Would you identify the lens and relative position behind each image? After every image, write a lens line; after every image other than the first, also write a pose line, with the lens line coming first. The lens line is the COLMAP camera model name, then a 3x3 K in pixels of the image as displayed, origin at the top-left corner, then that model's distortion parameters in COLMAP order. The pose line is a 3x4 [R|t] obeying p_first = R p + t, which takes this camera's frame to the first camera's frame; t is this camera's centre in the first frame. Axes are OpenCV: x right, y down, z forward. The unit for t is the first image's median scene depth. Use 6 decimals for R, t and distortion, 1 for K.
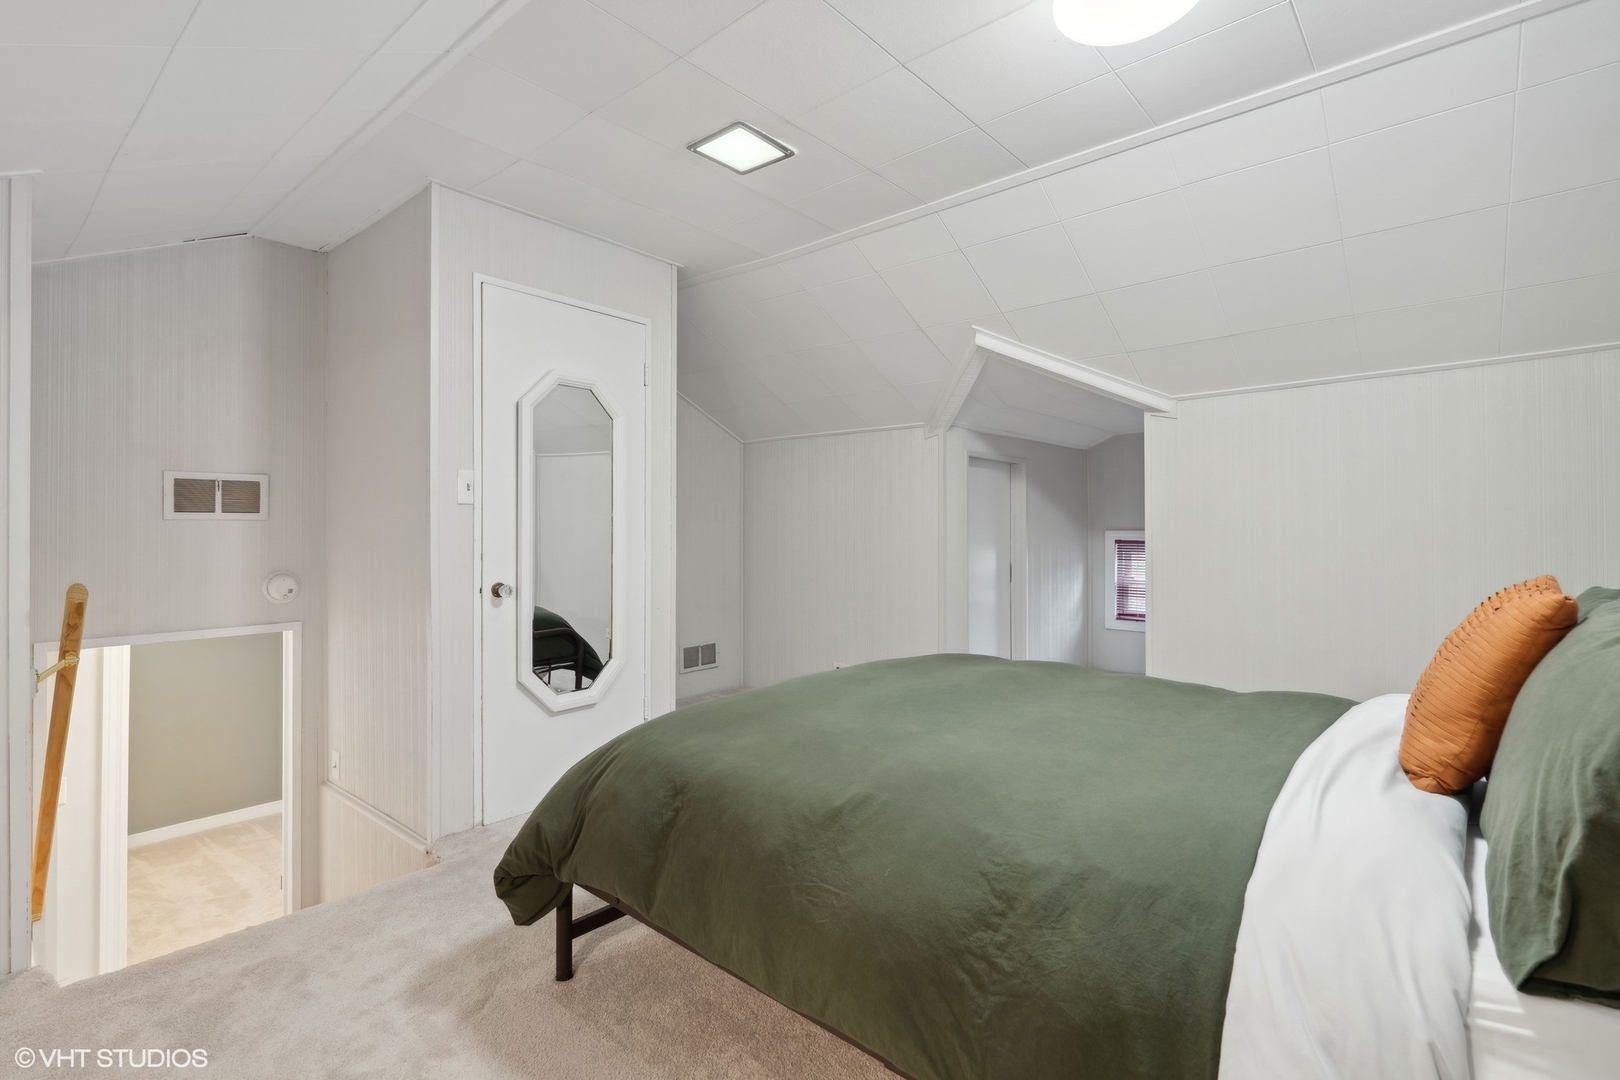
lens RADIAL K [[750.6, 0, 801.7], [0, 750.6, 529.2], [0, 0, 1]] dist [-0.029087, 0.001734]
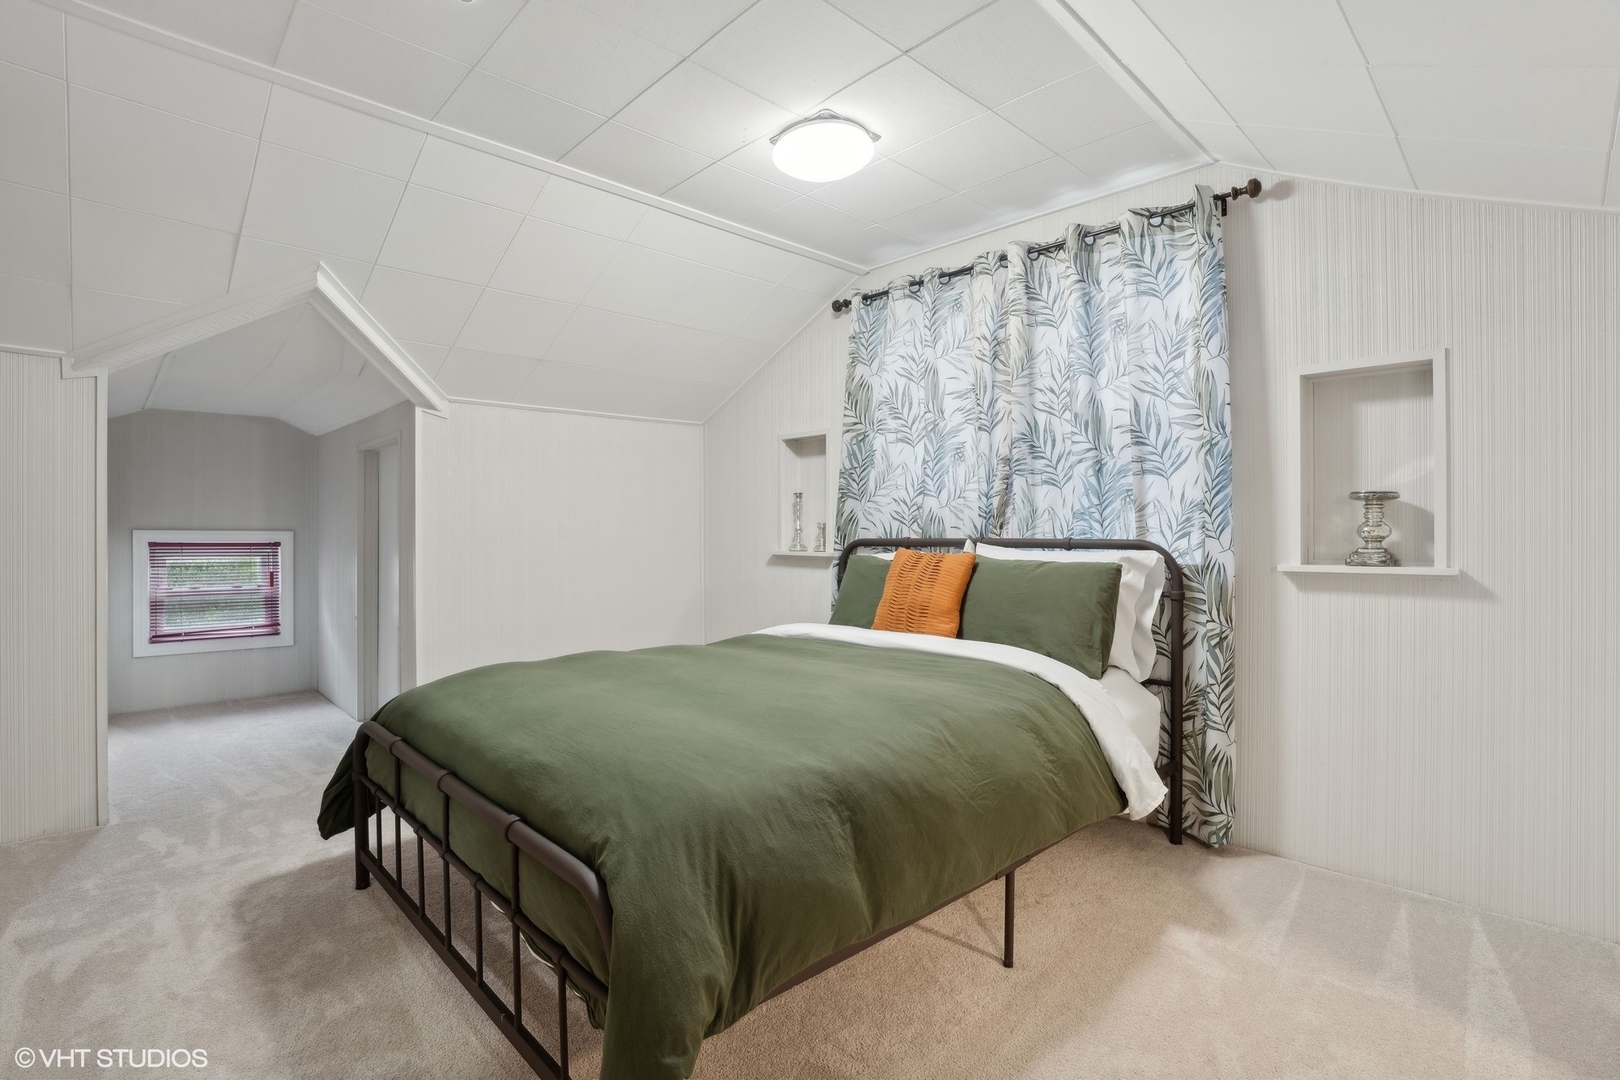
lens RADIAL K [[750.6, 0, 800.6], [0, 750.6, 536.9], [0, 0, 1]] dist [-0.029087, 0.001734]
pose [[0.107200, -0.004427, 0.994228, -0.273379], [0.001054, 0.999990, 0.004339, 0.006160], [-0.994237, 0.000583, 0.107204, 0.237523]]
